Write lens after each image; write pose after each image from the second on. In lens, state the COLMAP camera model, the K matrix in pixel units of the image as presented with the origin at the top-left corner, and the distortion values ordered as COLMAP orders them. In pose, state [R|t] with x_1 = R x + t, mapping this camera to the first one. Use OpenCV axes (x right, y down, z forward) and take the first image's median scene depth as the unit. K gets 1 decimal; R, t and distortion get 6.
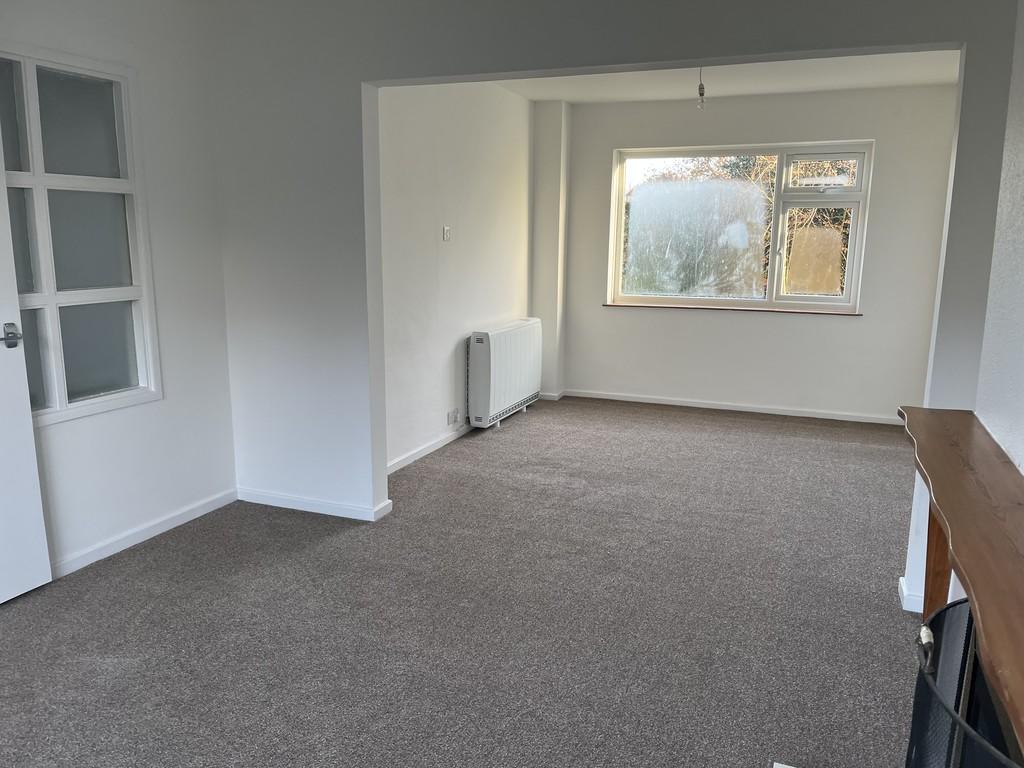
lens RADIAL K [[781.1, 0, 515.9], [0, 781.1, 383.5], [0, 0, 1]] dist [0.014400, 0.003037]
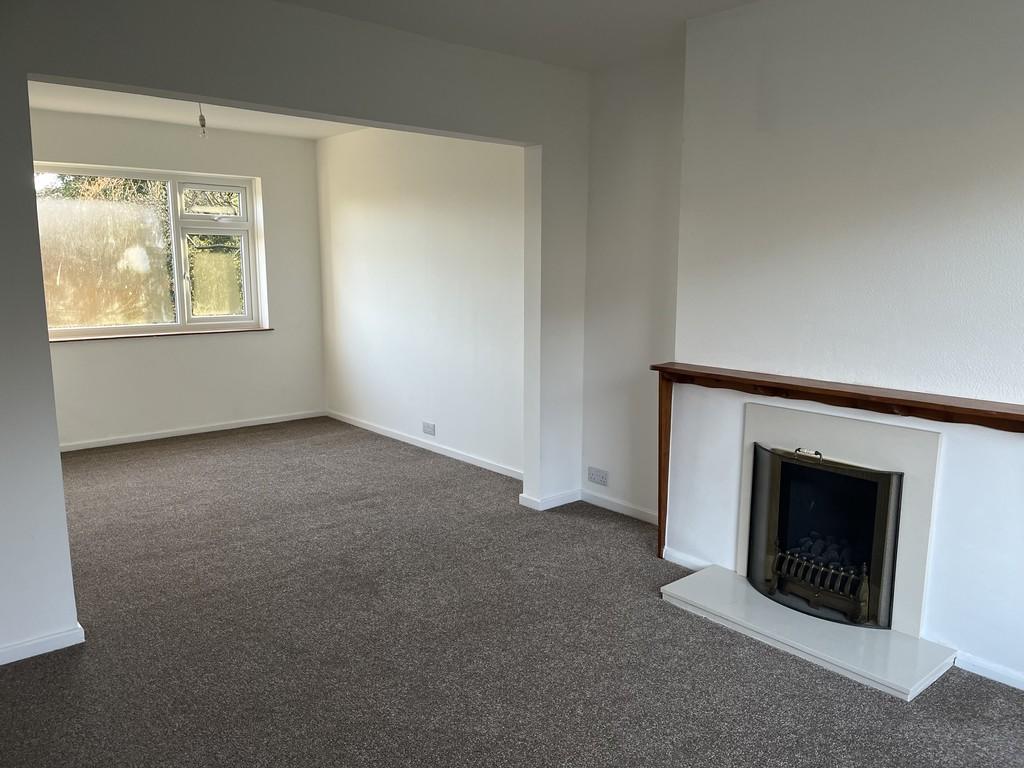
lens RADIAL K [[781.1, 0, 519.7], [0, 781.1, 386.0], [0, 0, 1]] dist [0.014400, 0.003037]
pose [[0.452683, -0.148889, 0.879153, -0.382187], [0.162724, 0.983198, 0.082721, -0.038616], [-0.876698, 0.105613, 0.469304, 0.142530]]
